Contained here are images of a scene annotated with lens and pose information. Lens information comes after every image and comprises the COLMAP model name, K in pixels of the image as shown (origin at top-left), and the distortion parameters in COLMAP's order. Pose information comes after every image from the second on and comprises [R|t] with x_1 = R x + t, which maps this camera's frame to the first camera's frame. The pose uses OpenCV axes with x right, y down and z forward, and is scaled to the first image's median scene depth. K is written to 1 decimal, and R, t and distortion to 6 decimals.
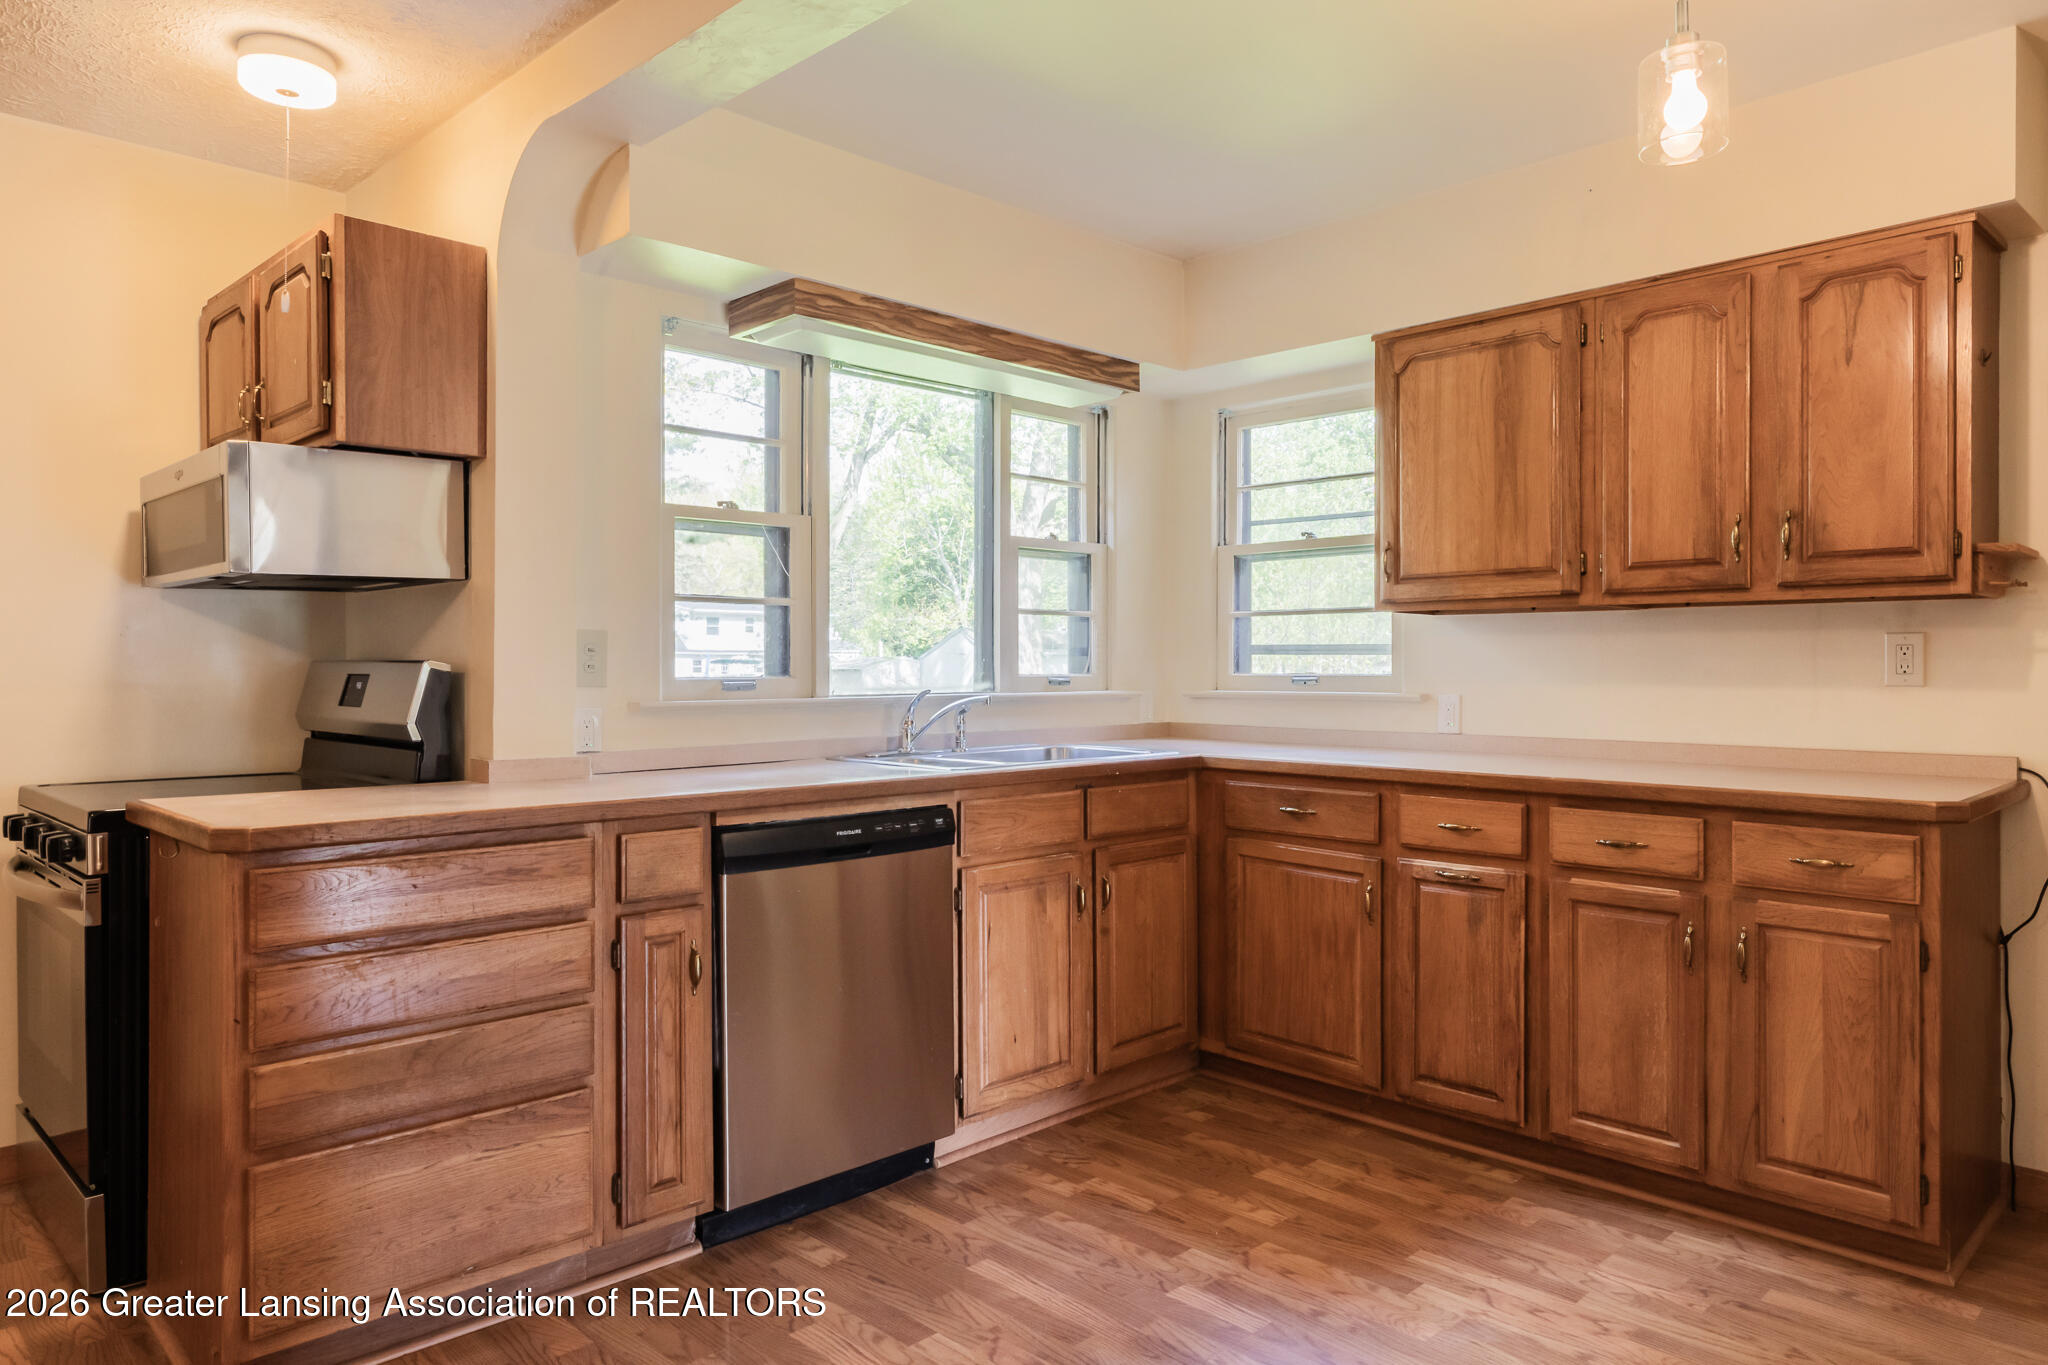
lens RADIAL K [[1338.7, 0, 1024.9], [0, 1338.7, 662.5], [0, 0, 1]] dist [0.006414, 0.002777]
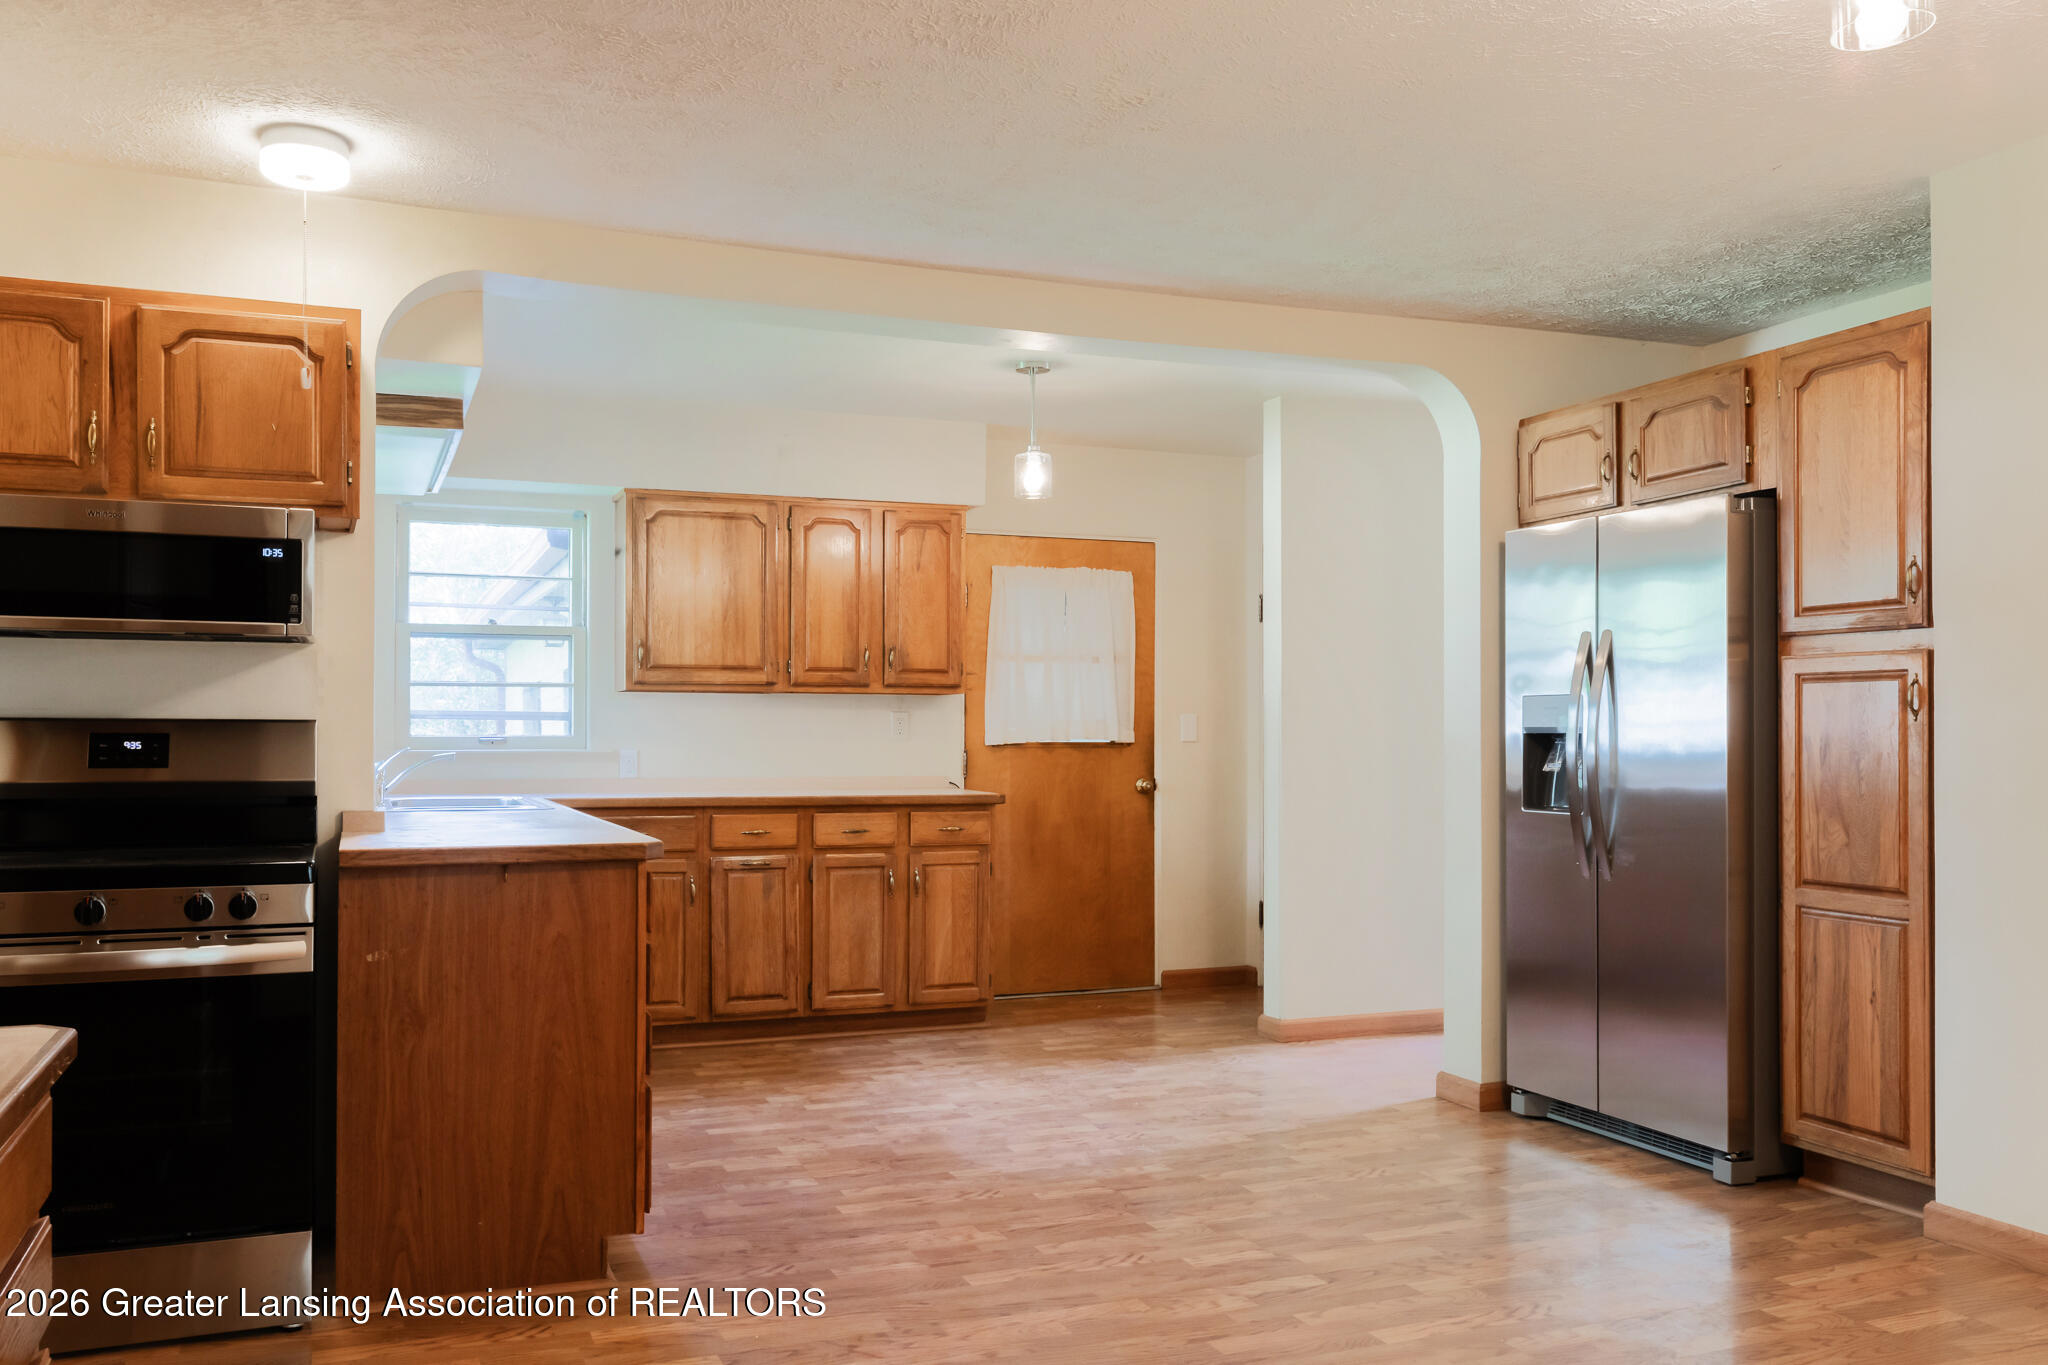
lens RADIAL K [[1601.1, 0, 963.2], [0, 1601.1, 719.2], [0, 0, 1]] dist [0.000275, -0.000631]
pose [[0.405984, 0.009206, 0.913834, -1.309111], [-0.003212, 0.999957, -0.008647, 0.006669], [-0.913875, 0.000576, 0.405996, 0.022291]]
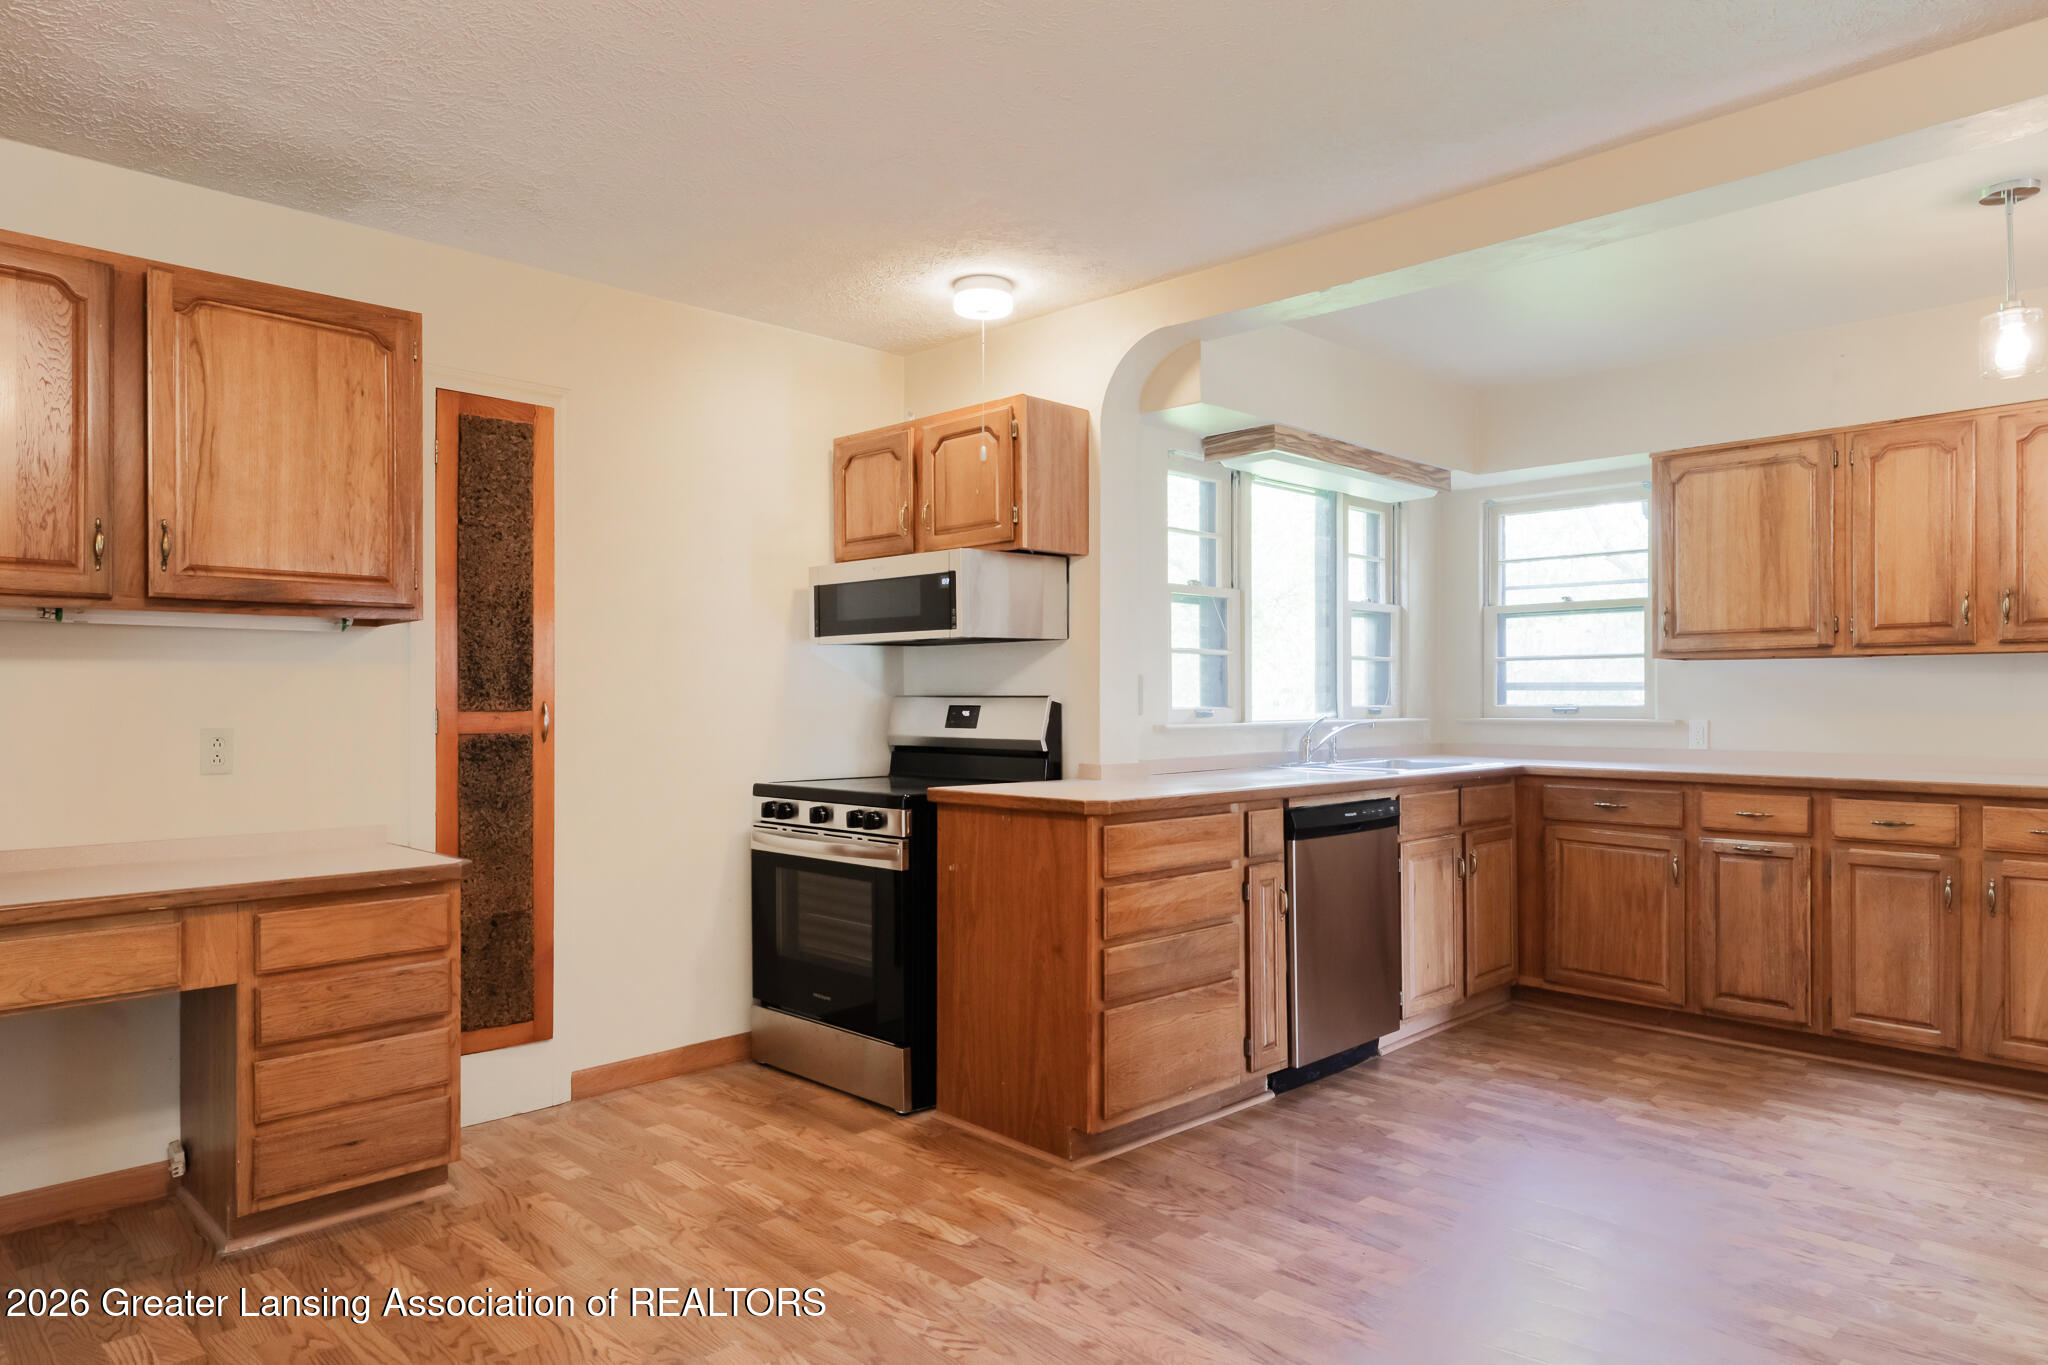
lens RADIAL K [[1279.3, 0, 979.5], [0, 1279.3, 692.5], [0, 0, 1]] dist [0.005819, -0.000357]
pose [[0.999779, -0.001136, -0.020991, -0.462850], [0.001078, 0.999995, -0.002803, -0.001195], [0.020994, 0.002780, 0.999776, -0.359102]]
